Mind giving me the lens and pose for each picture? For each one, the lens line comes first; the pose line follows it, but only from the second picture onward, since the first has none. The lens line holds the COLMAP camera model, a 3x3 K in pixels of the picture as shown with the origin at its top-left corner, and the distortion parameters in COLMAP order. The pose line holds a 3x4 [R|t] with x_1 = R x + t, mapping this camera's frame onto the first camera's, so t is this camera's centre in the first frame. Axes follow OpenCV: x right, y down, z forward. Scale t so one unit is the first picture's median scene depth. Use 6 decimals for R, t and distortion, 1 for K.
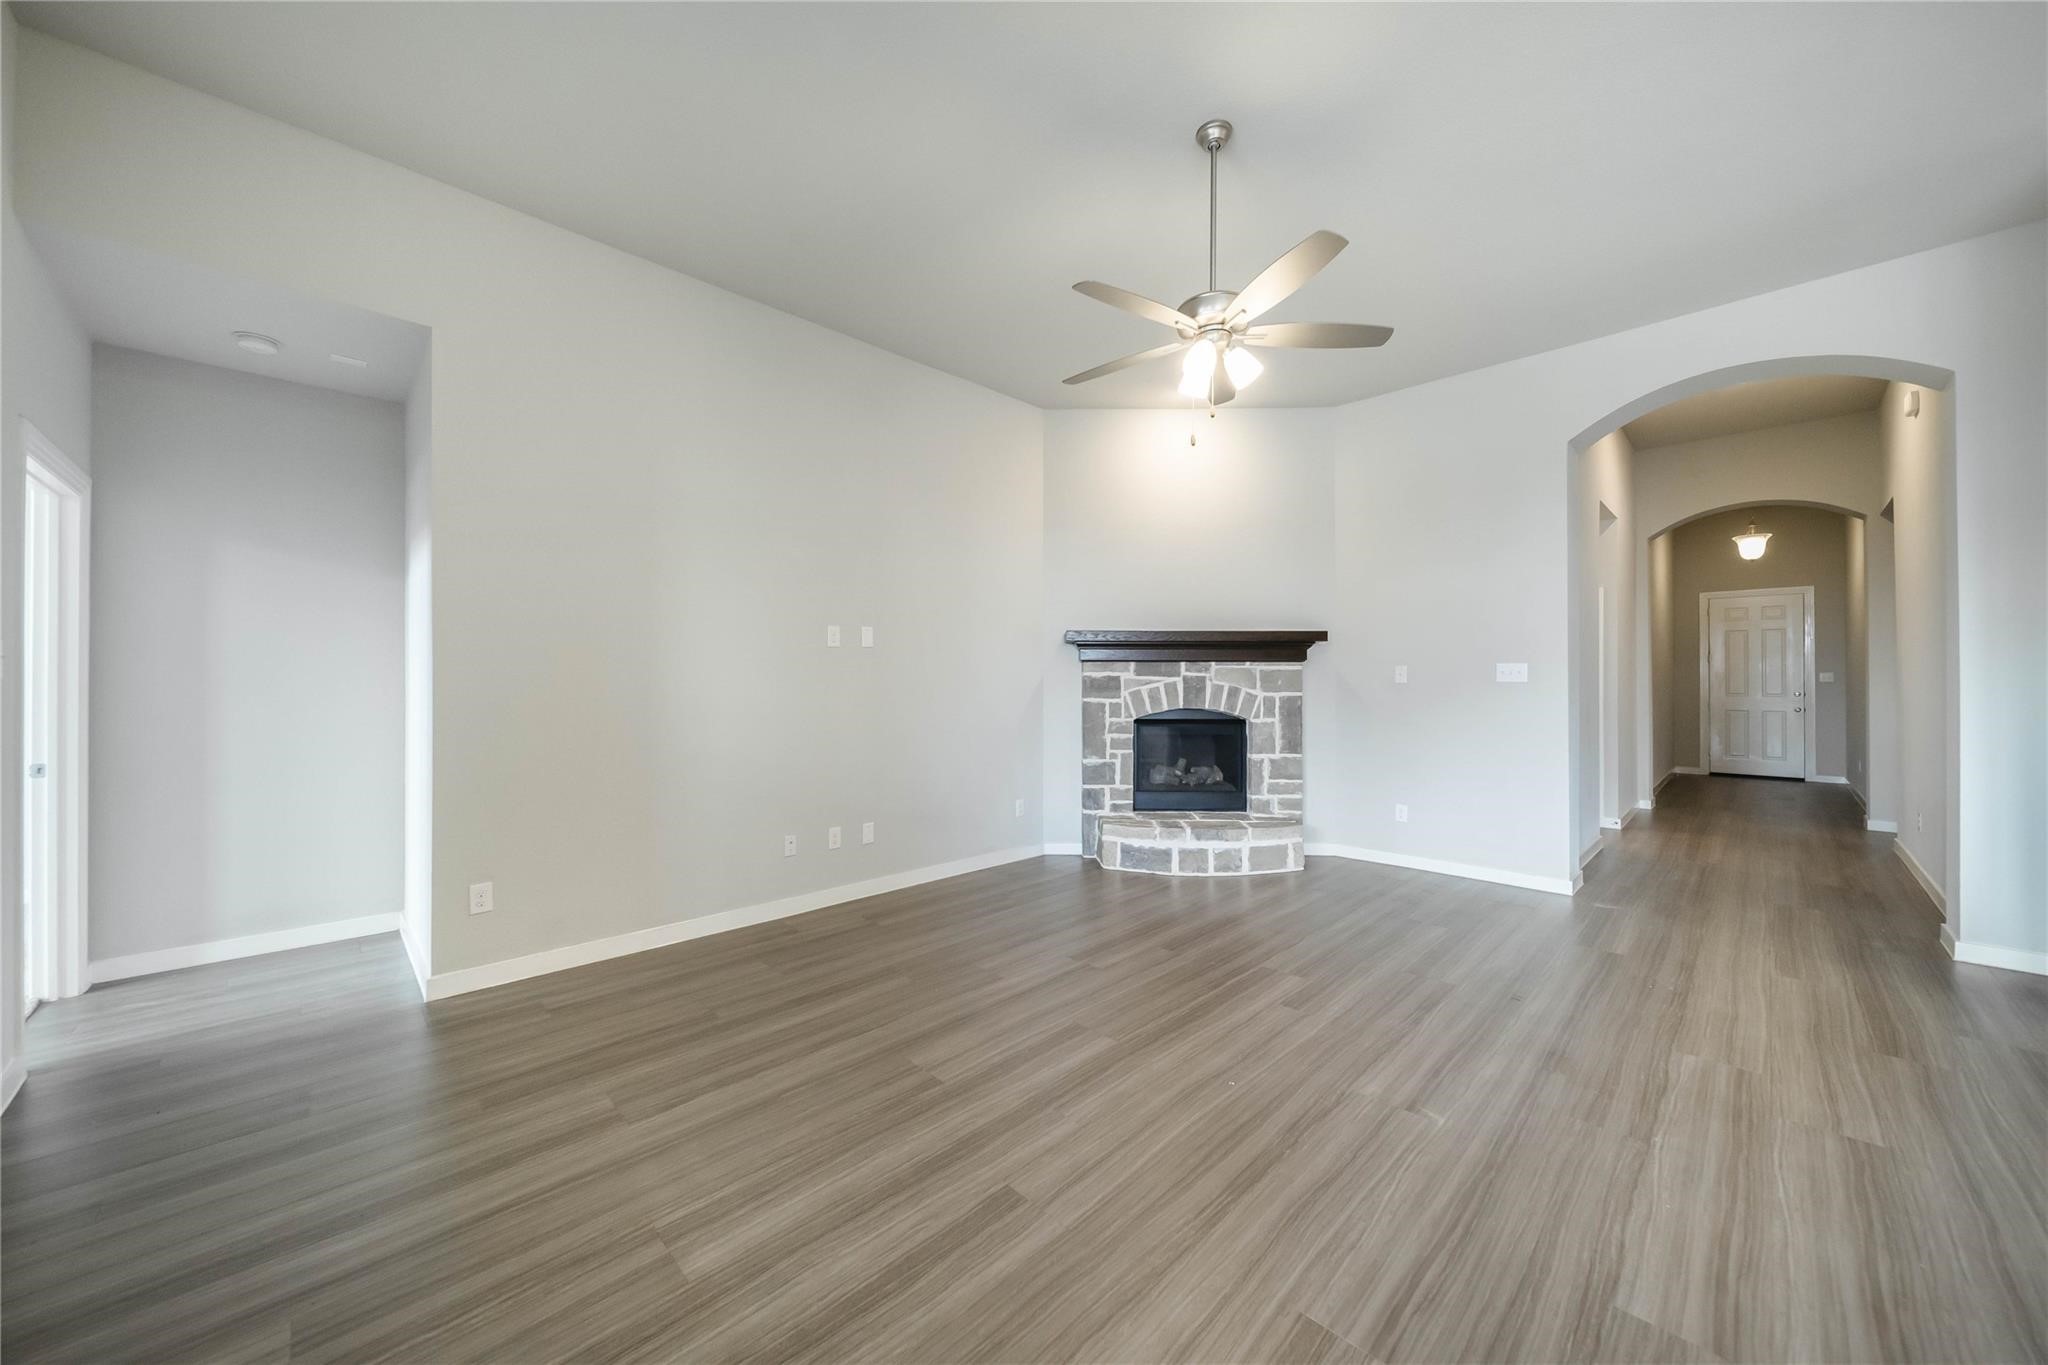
lens RADIAL K [[724.0, 0, 1022.3], [0, 724.0, 676.3], [0, 0, 1]] dist [0.000751, -0.001476]
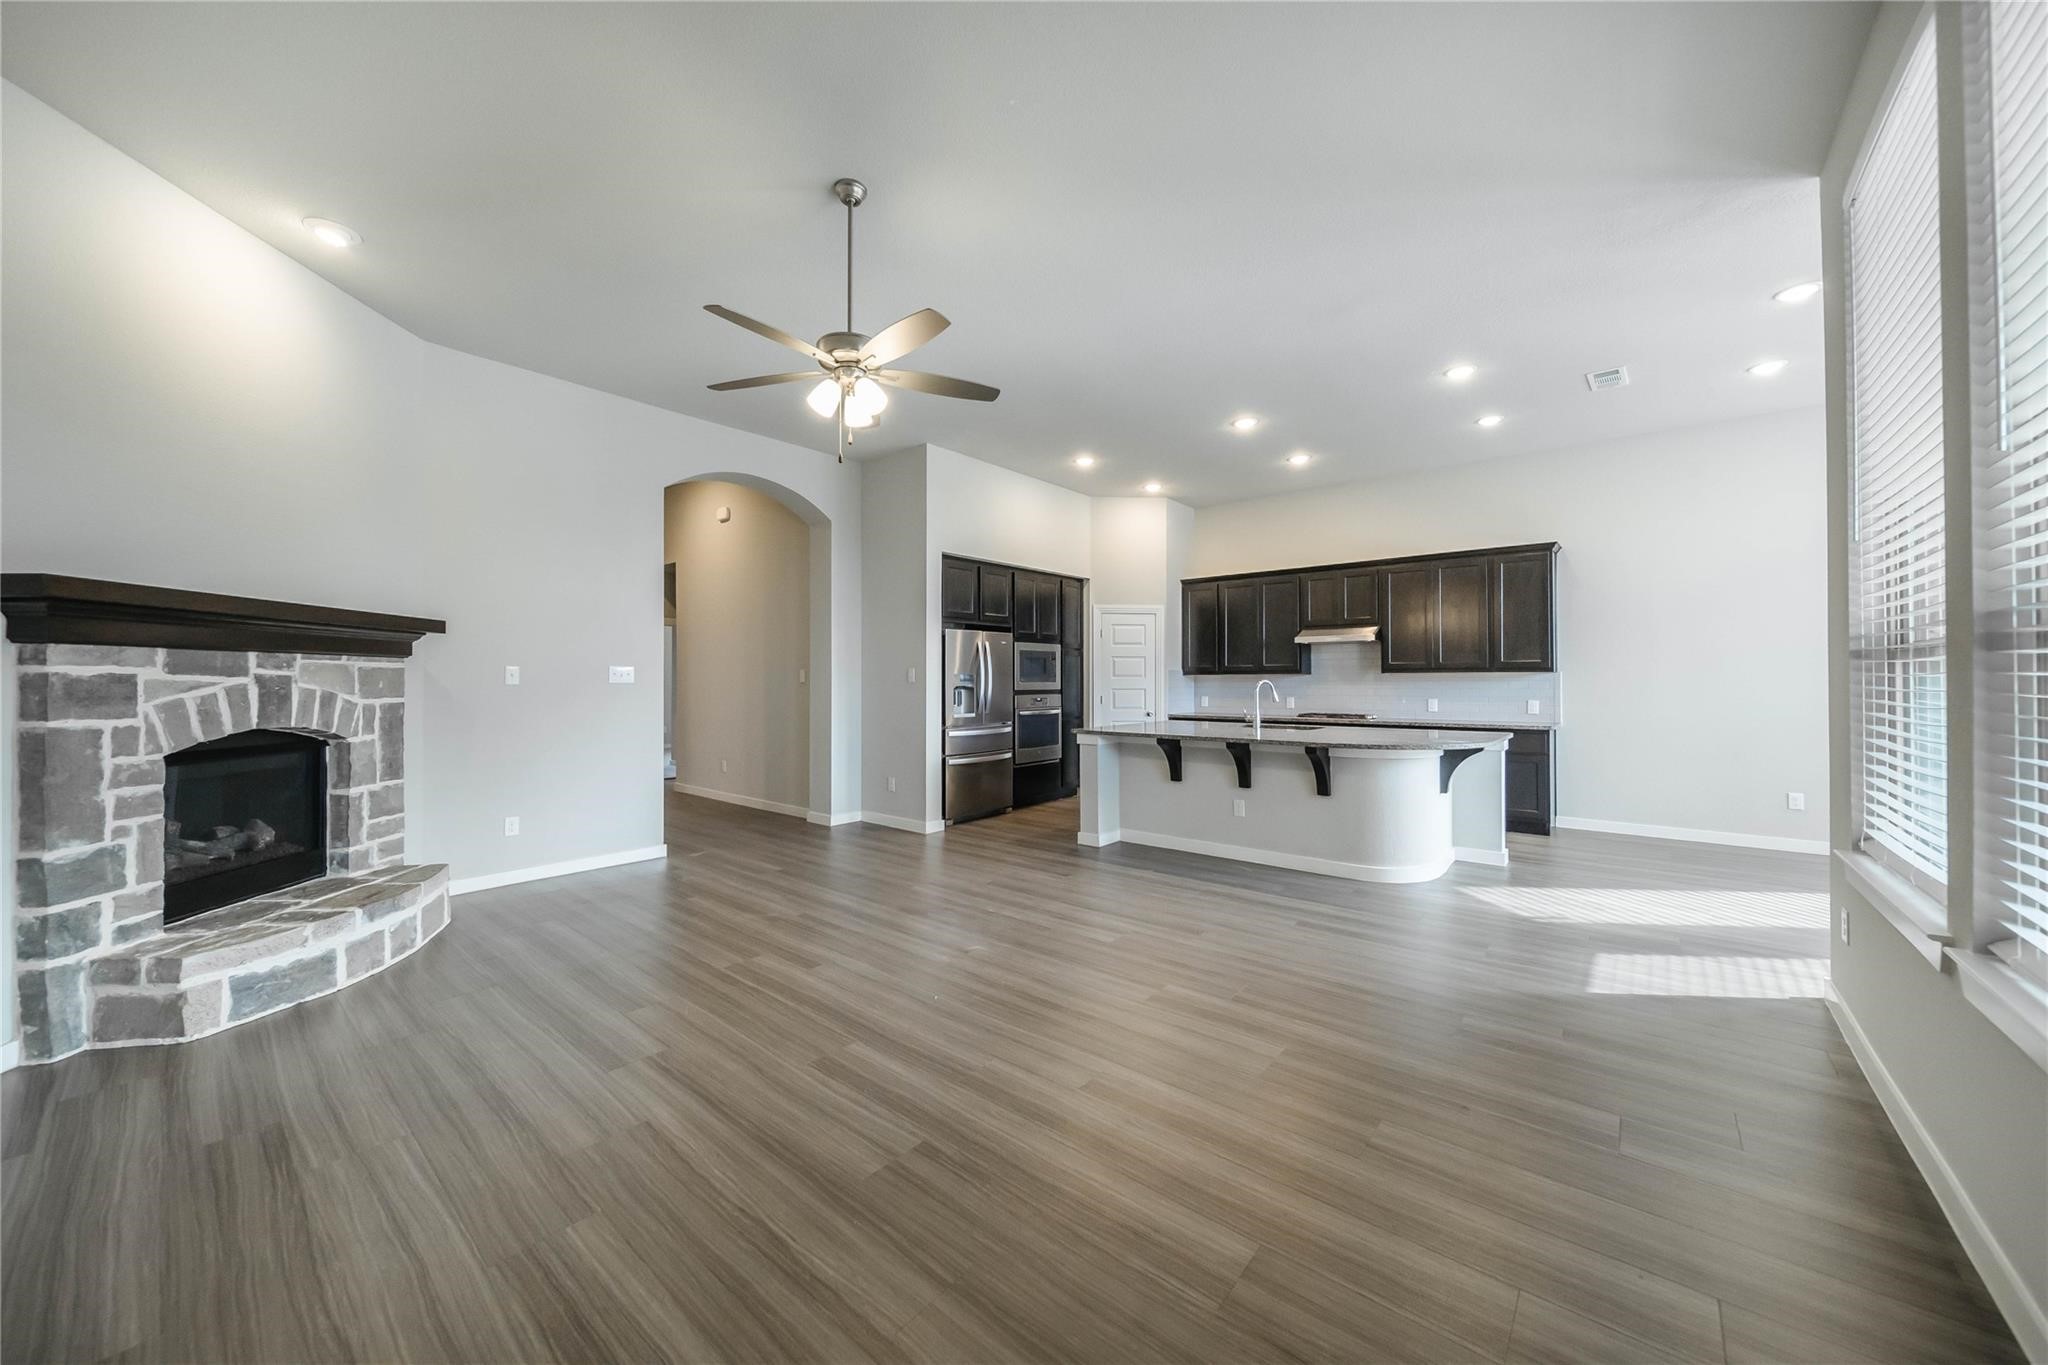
lens RADIAL K [[724.0, 0, 1023.0], [0, 724.0, 677.6], [0, 0, 1]] dist [0.000751, -0.001476]
pose [[-0.092349, 0.005425, 0.995712, -0.434789], [-0.006023, 0.999964, -0.006007, 0.001549], [-0.995708, -0.006552, -0.092313, 0.420728]]
